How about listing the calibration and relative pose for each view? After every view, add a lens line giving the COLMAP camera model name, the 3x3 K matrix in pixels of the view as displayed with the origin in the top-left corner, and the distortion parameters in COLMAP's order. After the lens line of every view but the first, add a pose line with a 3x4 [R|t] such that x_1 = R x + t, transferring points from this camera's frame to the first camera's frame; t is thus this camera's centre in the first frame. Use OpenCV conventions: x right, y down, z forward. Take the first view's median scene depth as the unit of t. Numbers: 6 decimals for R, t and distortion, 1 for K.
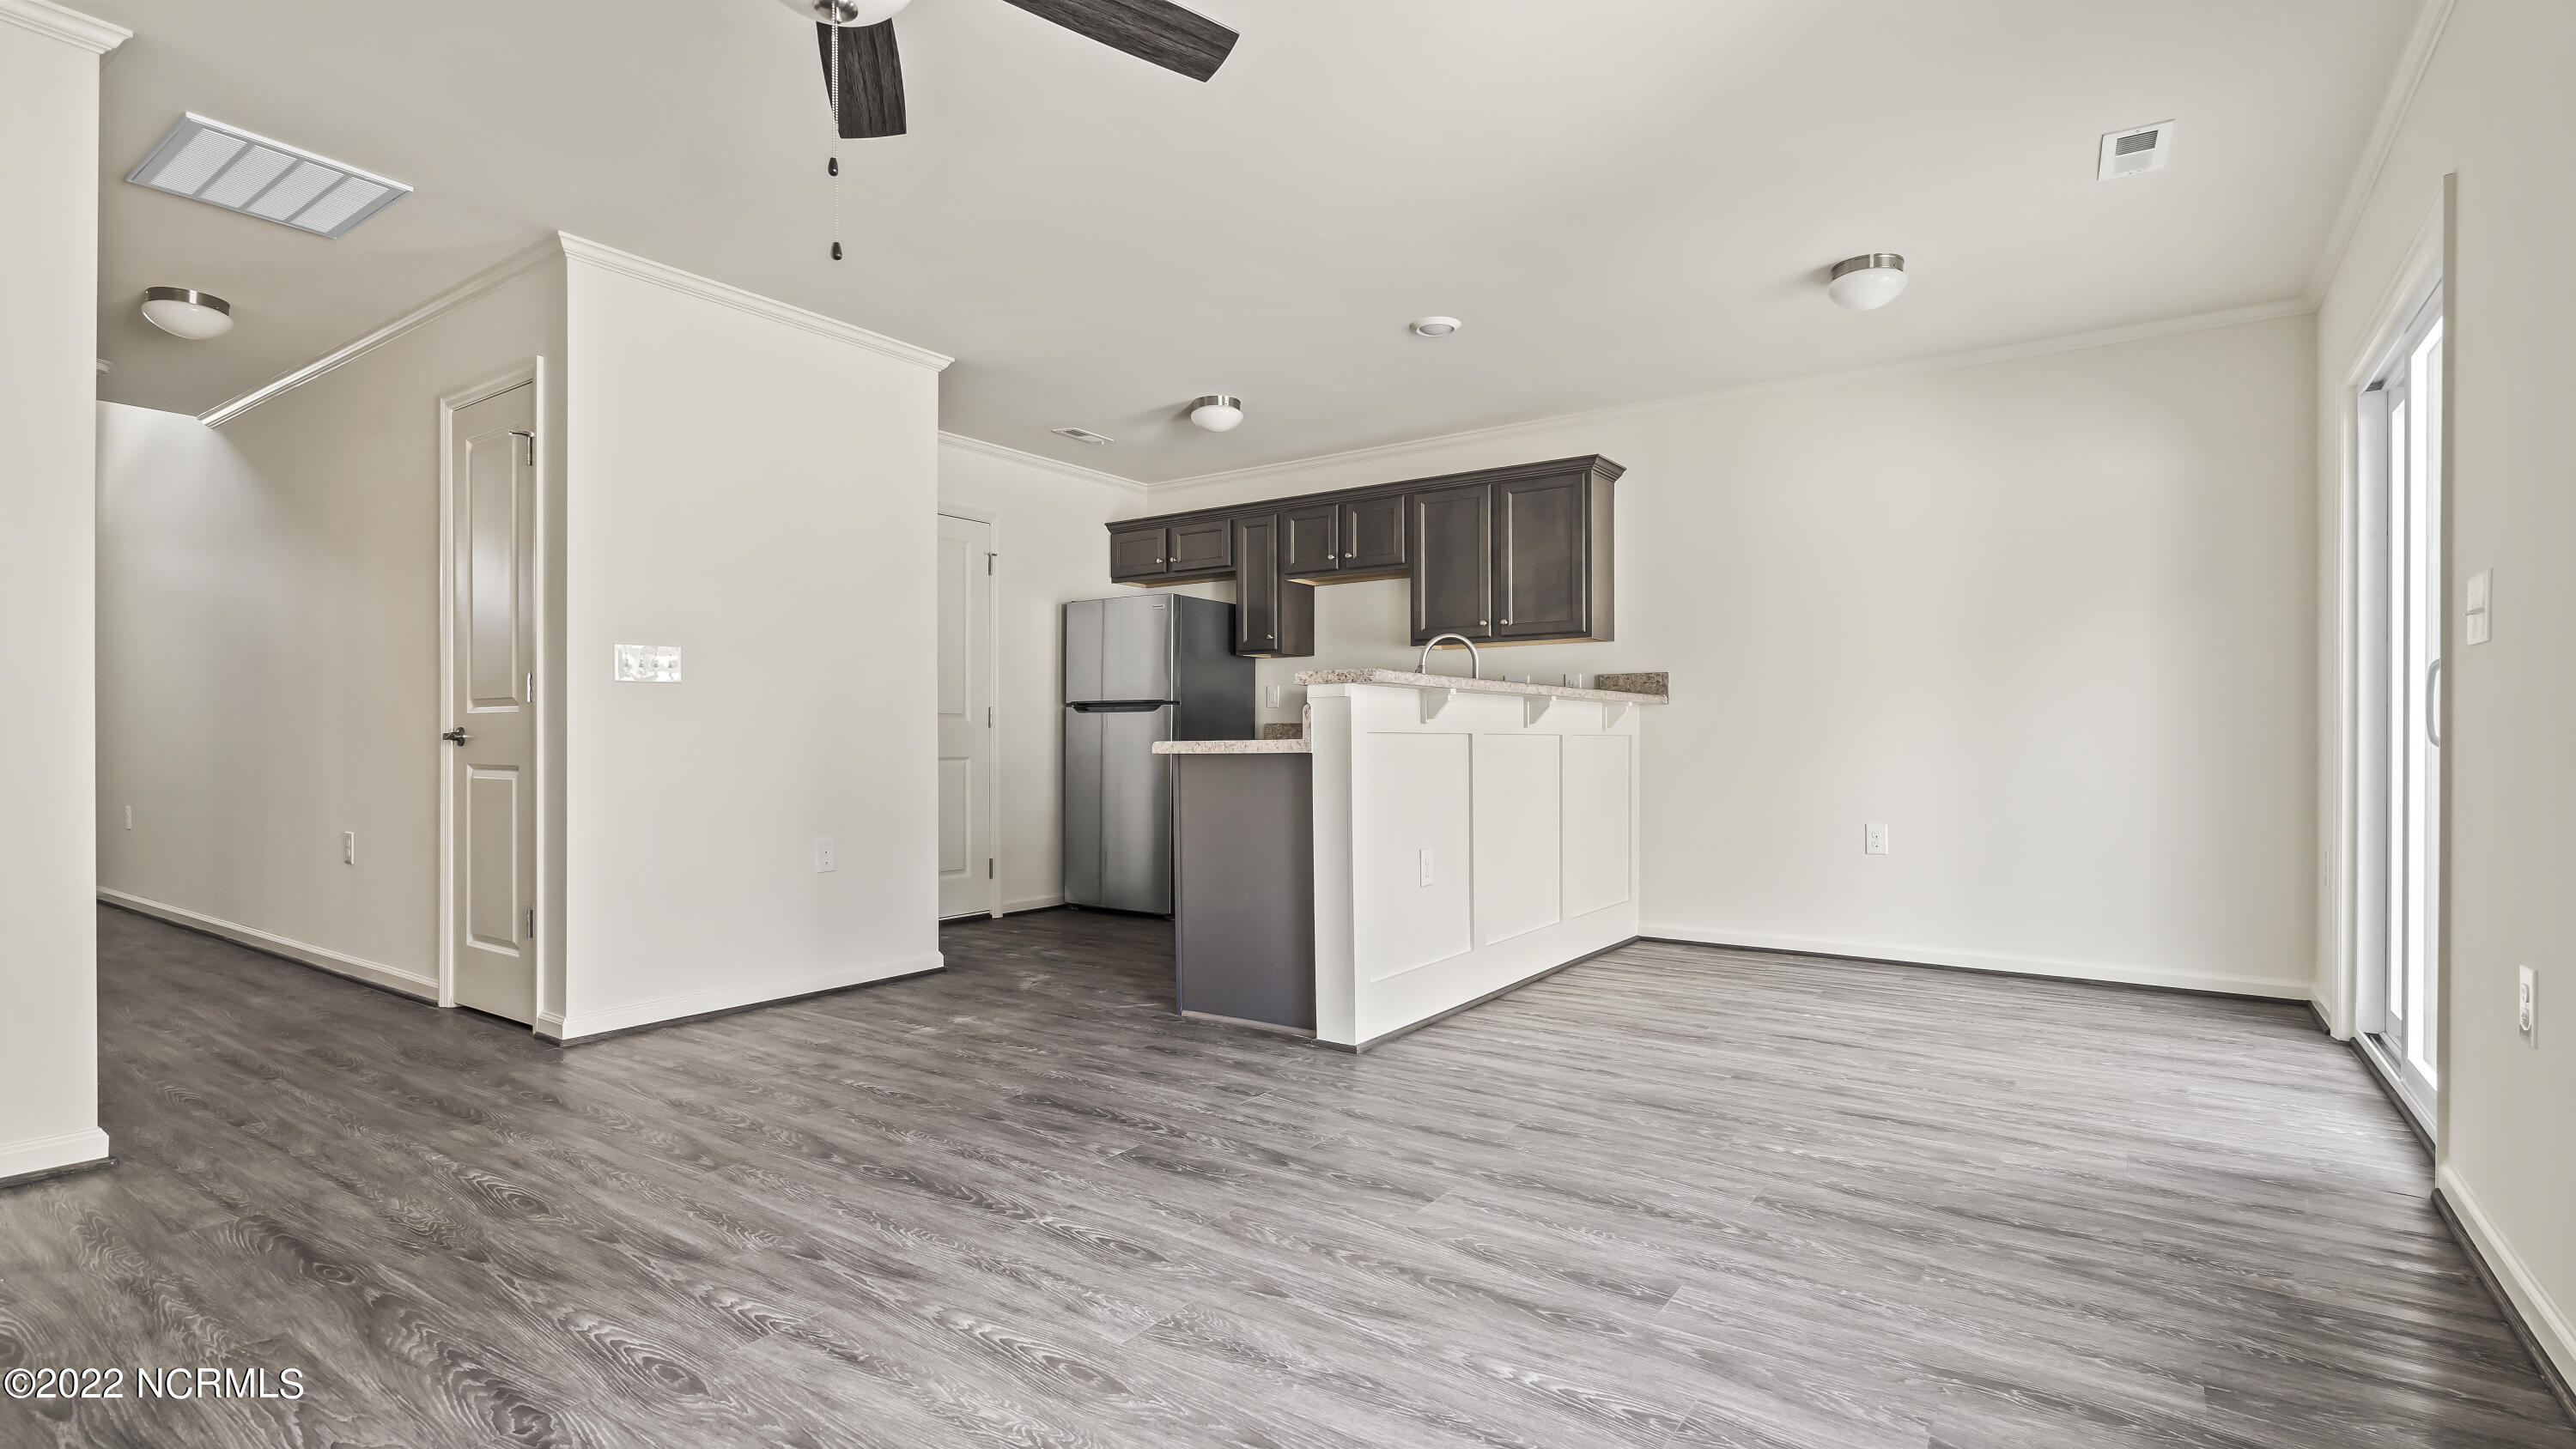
lens RADIAL K [[1204.6, 0, 1293.2], [0, 1204.6, 736.5], [0, 0, 1]] dist [-0.002611, 0.001040]
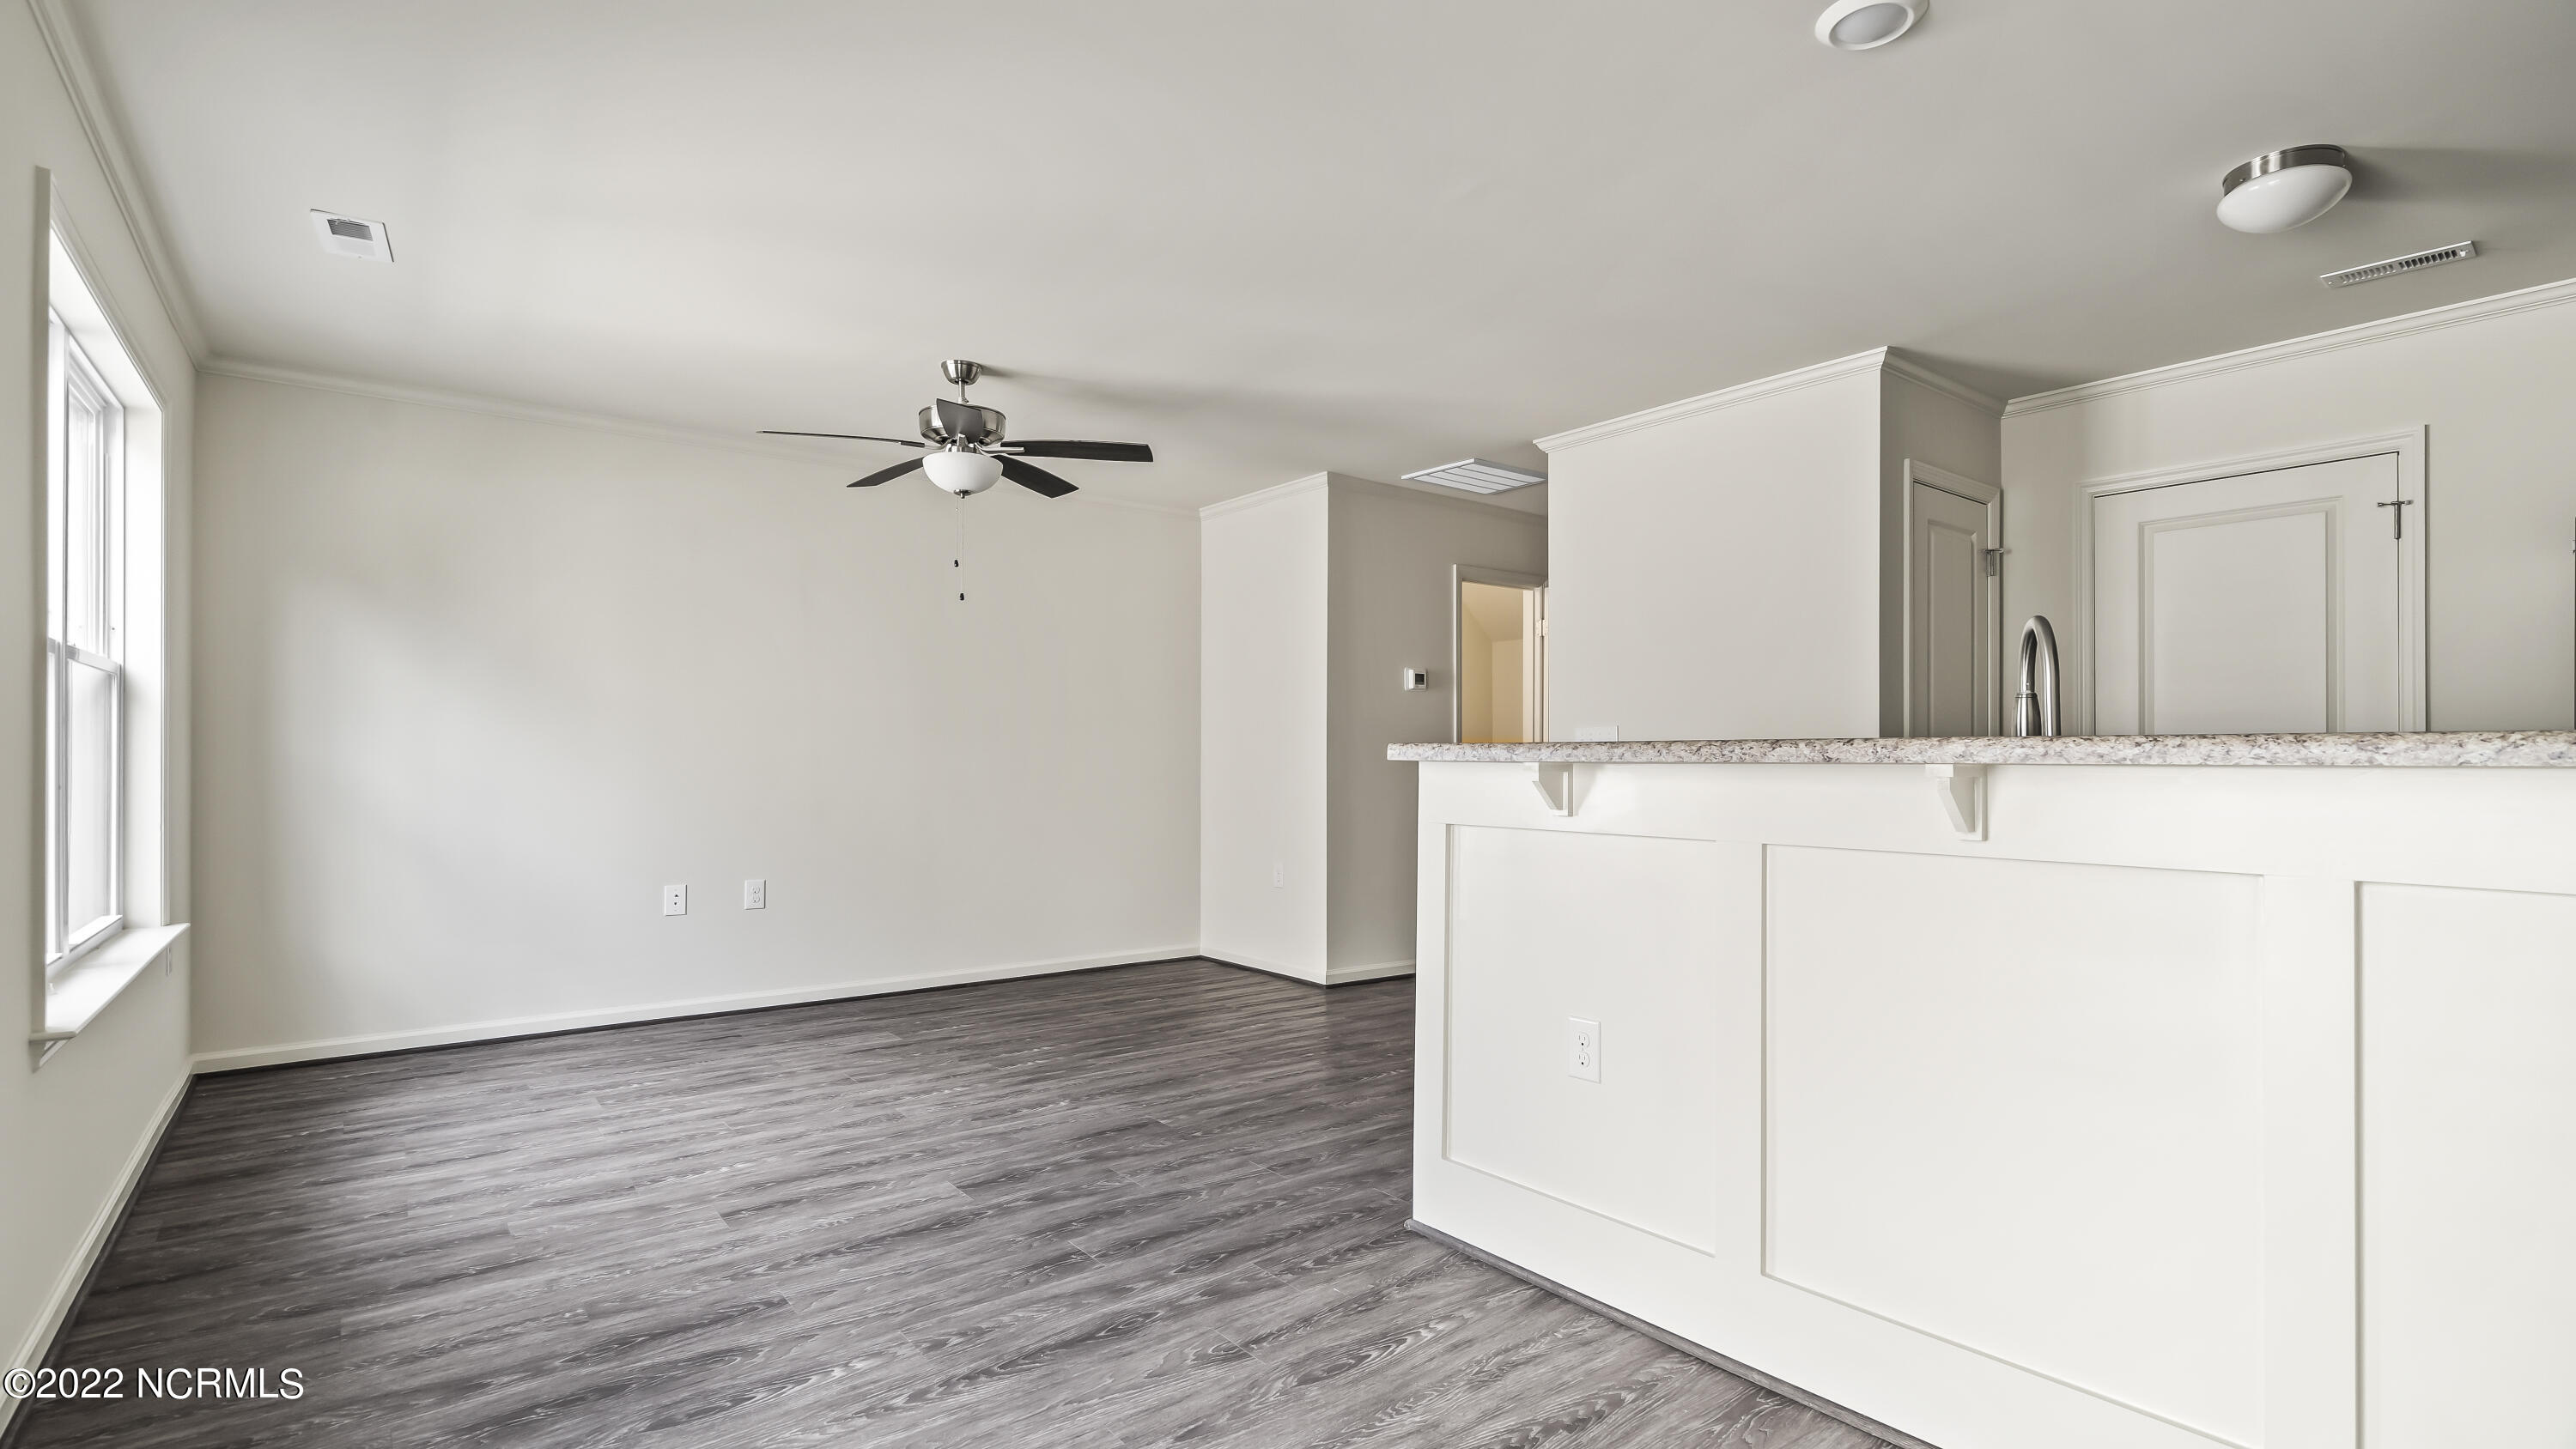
lens RADIAL K [[1204.6, 0, 1293.2], [0, 1204.6, 743.3], [0, 0, 1]] dist [-0.002611, 0.001040]
pose [[-0.294367, -0.014469, -0.955583, 1.358395], [0.000785, 0.999881, -0.015382, -0.070168], [0.955692, -0.005278, -0.294321, 1.889042]]
